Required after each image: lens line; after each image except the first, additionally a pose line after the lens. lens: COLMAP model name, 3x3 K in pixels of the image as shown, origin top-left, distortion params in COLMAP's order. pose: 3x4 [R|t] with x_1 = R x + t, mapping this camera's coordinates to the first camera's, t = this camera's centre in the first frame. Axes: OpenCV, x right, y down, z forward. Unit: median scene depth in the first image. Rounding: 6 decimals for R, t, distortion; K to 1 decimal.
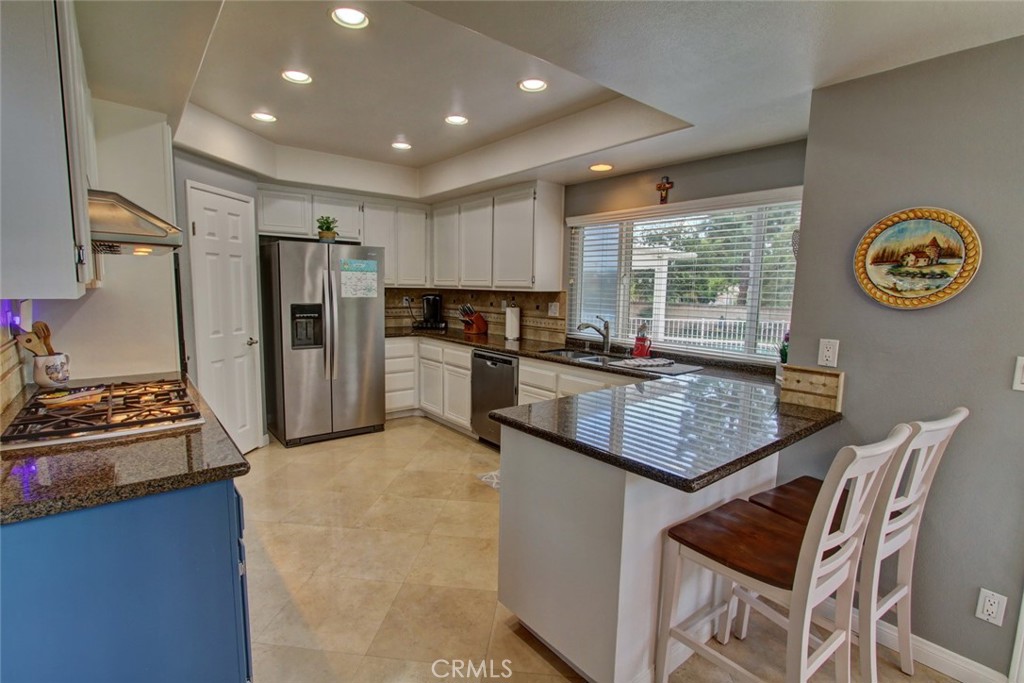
lens RADIAL K [[476.6, 0, 506.2], [0, 476.6, 340.7], [0, 0, 1]] dist [-0.018373, 0.002997]
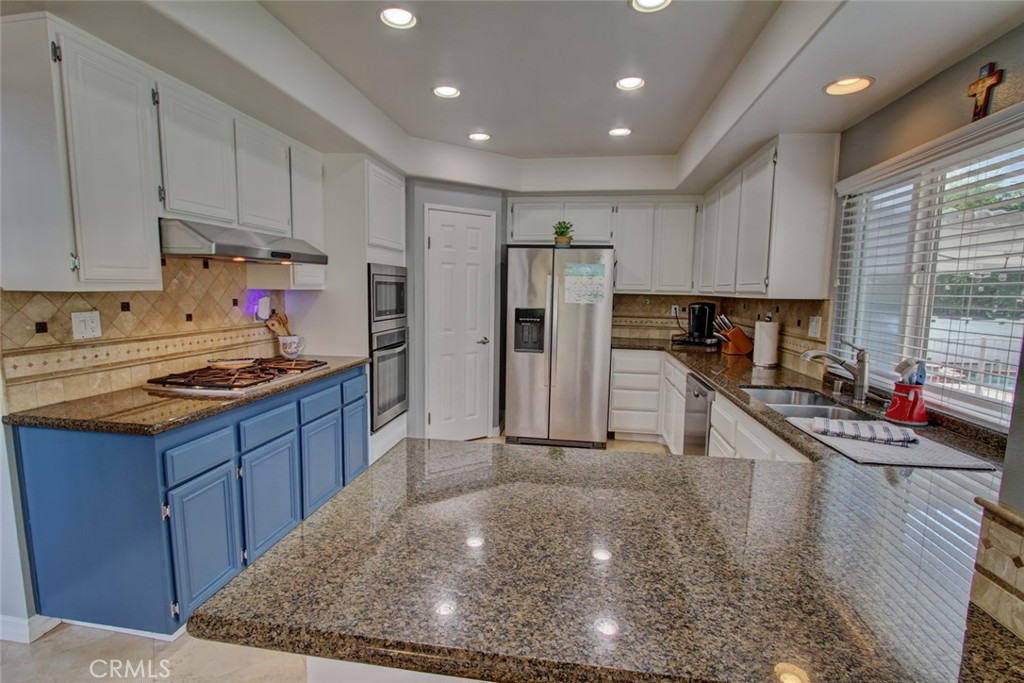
lens RADIAL K [[476.6, 0, 511.8], [0, 476.6, 347.4], [0, 0, 1]] dist [-0.018373, 0.002997]
pose [[0.680127, 0.081864, -0.728509, 0.297335], [-0.088305, 0.995658, 0.029443, -0.019741], [0.727757, 0.044306, 0.684403, 0.257130]]
